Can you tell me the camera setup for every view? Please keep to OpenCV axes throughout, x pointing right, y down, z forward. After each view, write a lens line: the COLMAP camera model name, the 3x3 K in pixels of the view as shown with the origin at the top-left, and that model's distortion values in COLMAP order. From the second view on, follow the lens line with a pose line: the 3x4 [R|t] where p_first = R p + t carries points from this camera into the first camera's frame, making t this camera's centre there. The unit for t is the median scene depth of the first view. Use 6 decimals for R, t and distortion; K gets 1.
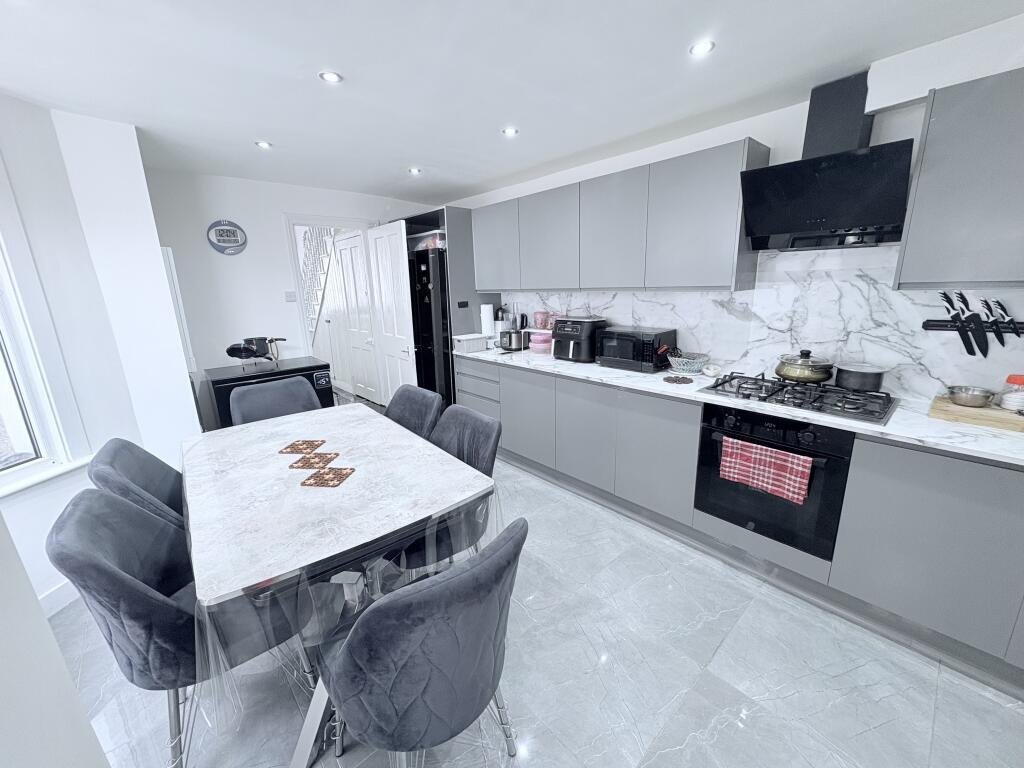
lens RADIAL K [[409.8, 0, 514.1], [0, 409.8, 383.9], [0, 0, 1]] dist [0.001614, 0.000694]
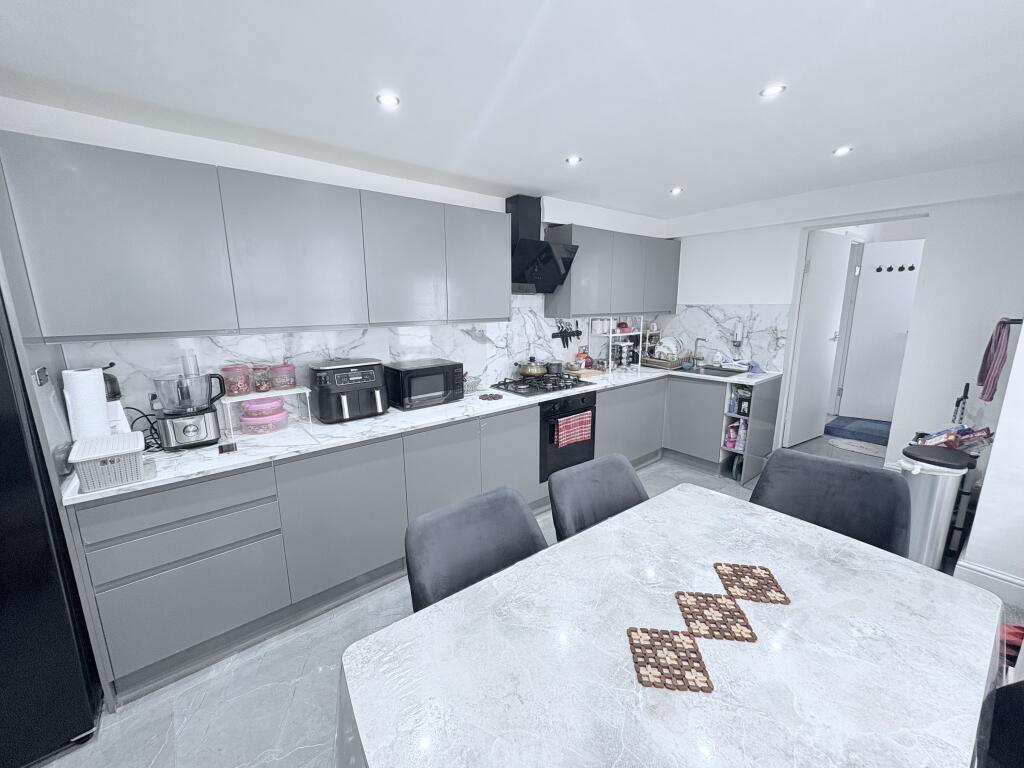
lens RADIAL K [[409.8, 0, 508.4], [0, 409.8, 381.8], [0, 0, 1]] dist [0.001614, 0.000694]
pose [[0.041906, -0.165788, 0.985271, -0.850306], [0.246627, 0.957338, 0.150598, -0.245100], [-0.968204, 0.236683, 0.081006, 0.961691]]
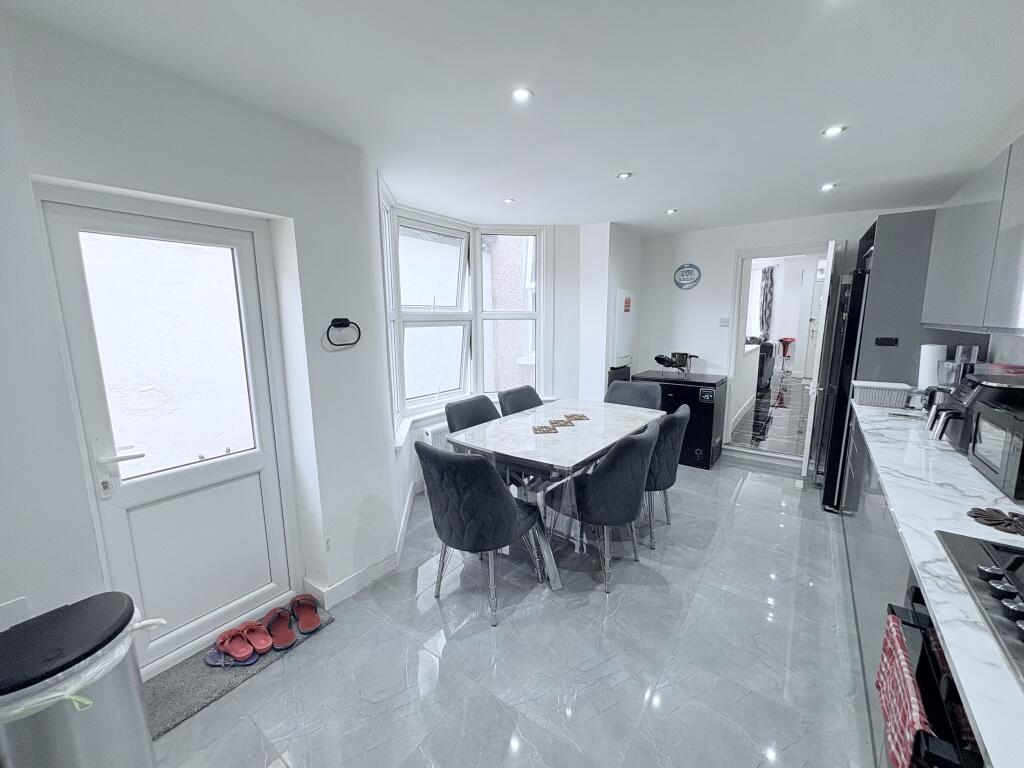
lens RADIAL K [[409.8, 0, 509.2], [0, 409.8, 383.7], [0, 0, 1]] dist [0.001614, 0.000694]
pose [[0.204016, 0.183416, -0.961632, 0.815327], [-0.232727, 0.963218, 0.134344, -0.107071], [0.950902, 0.196390, 0.239198, 0.328362]]
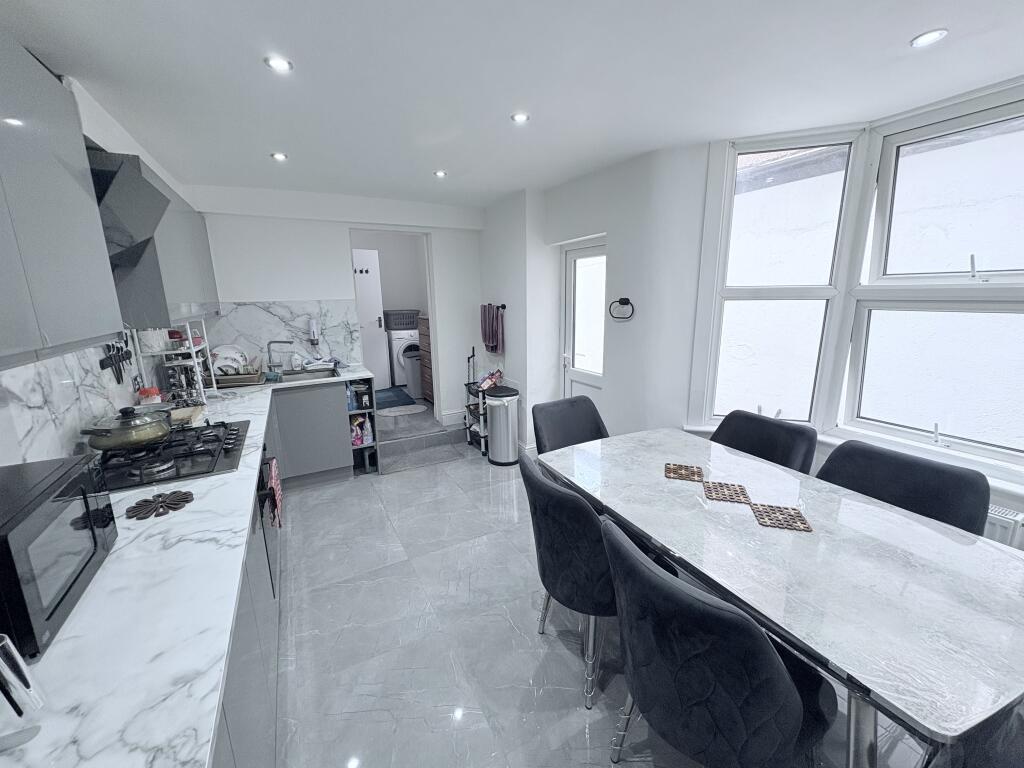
lens RADIAL K [[409.8, 0, 513.2], [0, 409.8, 384.7], [0, 0, 1]] dist [0.001614, 0.000694]
pose [[-0.972240, -0.006681, 0.233890, -0.198464], [0.098419, 0.895190, 0.434682, -0.386086], [-0.212280, 0.445634, -0.869682, 1.479658]]
